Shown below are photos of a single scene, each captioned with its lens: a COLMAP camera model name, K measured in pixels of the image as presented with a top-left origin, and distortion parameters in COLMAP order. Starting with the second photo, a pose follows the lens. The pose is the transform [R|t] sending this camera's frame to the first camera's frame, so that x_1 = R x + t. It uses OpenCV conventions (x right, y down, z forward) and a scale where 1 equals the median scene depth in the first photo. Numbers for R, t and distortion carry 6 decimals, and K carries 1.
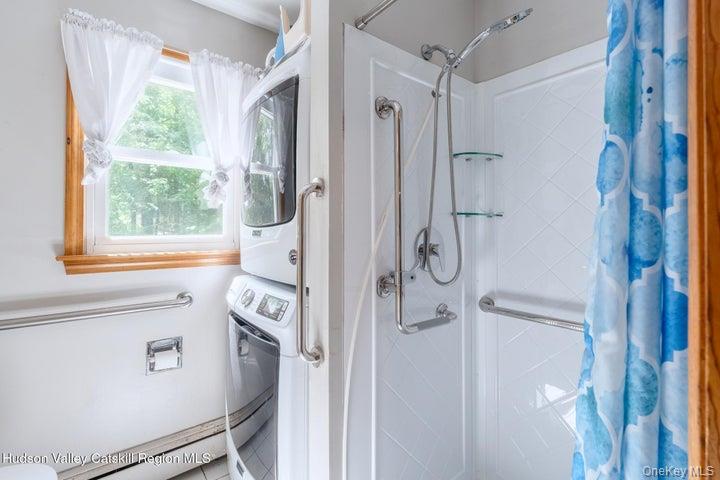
lens RADIAL K [[328.9, 0, 337.0], [0, 328.9, 223.0], [0, 0, 1]] dist [-0.000966, 0.000105]
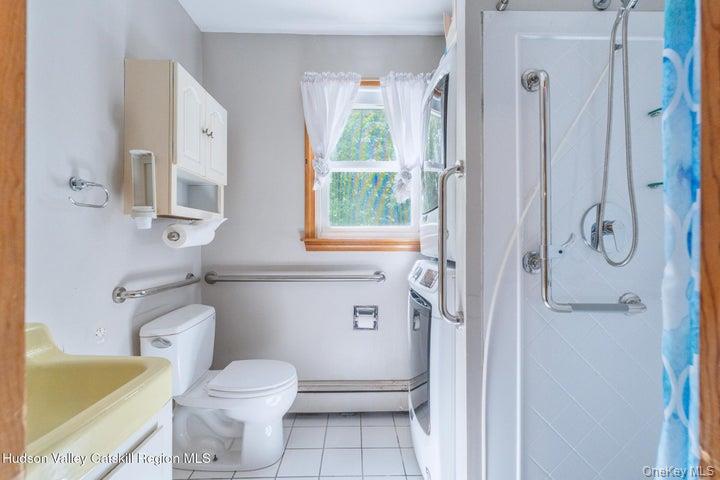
lens RADIAL K [[340.9, 0, 360.0], [0, 340.9, 240.0], [0, 0, 1]] dist [0.000653, 0.000142]
pose [[0.809959, -0.005155, -0.586463, 0.283549], [0.009875, 0.999939, 0.004849, 0.101681], [0.586403, -0.009719, 0.809961, -0.112966]]
